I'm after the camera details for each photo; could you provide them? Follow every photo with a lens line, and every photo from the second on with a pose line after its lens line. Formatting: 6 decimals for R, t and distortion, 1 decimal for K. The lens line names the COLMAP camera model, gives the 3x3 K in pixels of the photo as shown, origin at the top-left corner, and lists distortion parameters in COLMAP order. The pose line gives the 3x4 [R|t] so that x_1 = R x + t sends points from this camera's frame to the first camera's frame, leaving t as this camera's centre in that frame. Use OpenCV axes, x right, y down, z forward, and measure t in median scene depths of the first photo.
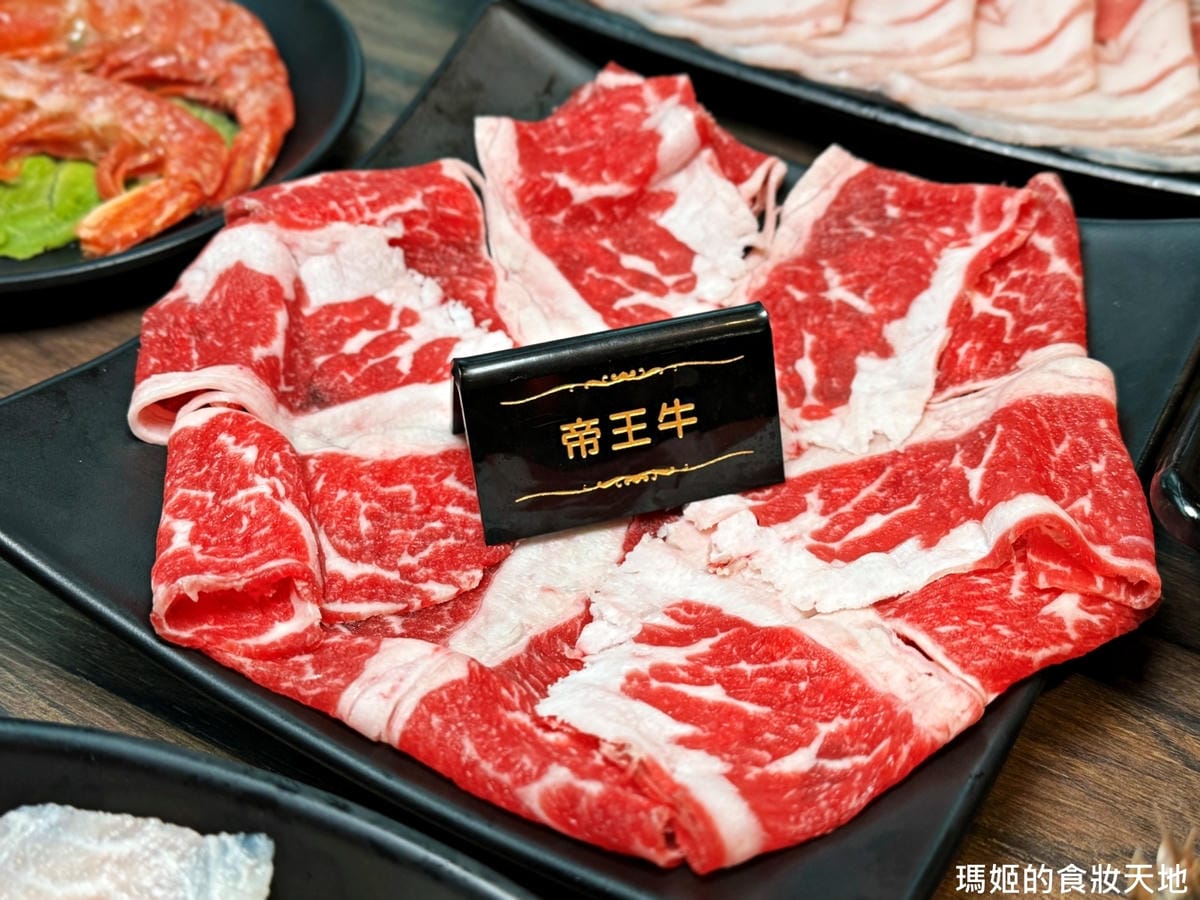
lens RADIAL K [[1425.5, 0, 600.0], [0, 1425.5, 450.0], [0, 0, 1]] dist [0.087540, -0.027610]
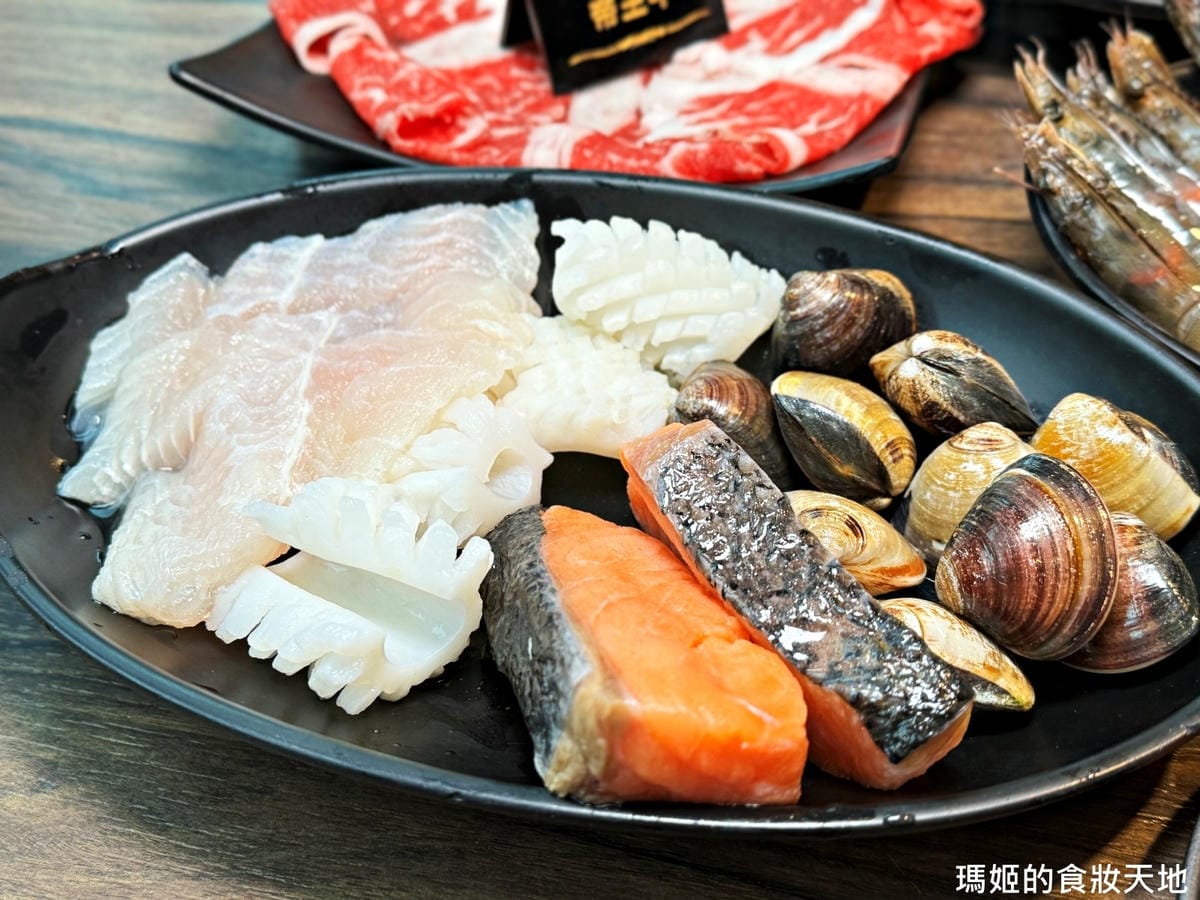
lens RADIAL K [[1425.5, 0, 600.0], [0, 1425.5, 450.0], [0, 0, 1]] dist [0.087540, -0.027610]
pose [[0.960086, -0.215704, 0.178062, -0.394923], [0.213362, 0.976435, 0.032435, 0.400712], [-0.180863, 0.006851, 0.983484, -0.495549]]
